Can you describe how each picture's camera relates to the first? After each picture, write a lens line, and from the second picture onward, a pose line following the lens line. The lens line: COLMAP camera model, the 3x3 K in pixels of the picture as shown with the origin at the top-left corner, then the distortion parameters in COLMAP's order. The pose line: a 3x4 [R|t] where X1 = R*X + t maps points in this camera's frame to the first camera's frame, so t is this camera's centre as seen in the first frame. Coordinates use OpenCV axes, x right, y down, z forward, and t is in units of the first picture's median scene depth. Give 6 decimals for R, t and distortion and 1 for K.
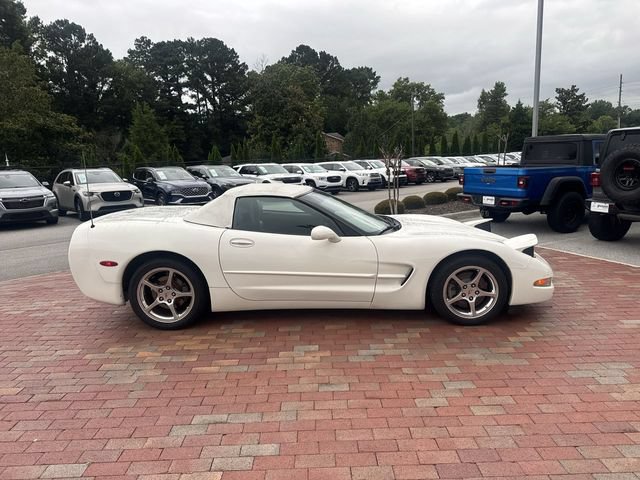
lens RADIAL K [[461.0, 0, 320.0], [0, 461.0, 240.0], [0, 0, 1]] dist [0.012406, -0.024797]
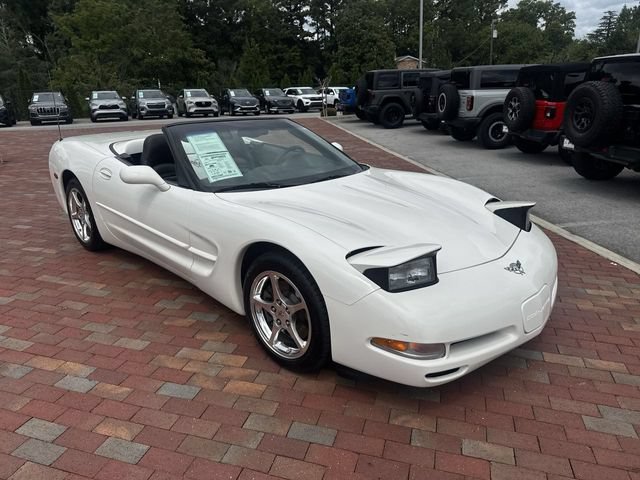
lens RADIAL K [[461.0, 0, 320.0], [0, 461.0, 240.0], [0, 0, 1]] dist [0.012406, -0.024797]
pose [[0.957660, 0.097634, -0.270841, 0.138987], [-0.055302, 0.985607, 0.159754, 0.029452], [0.282540, -0.138012, 0.949275, -0.173453]]
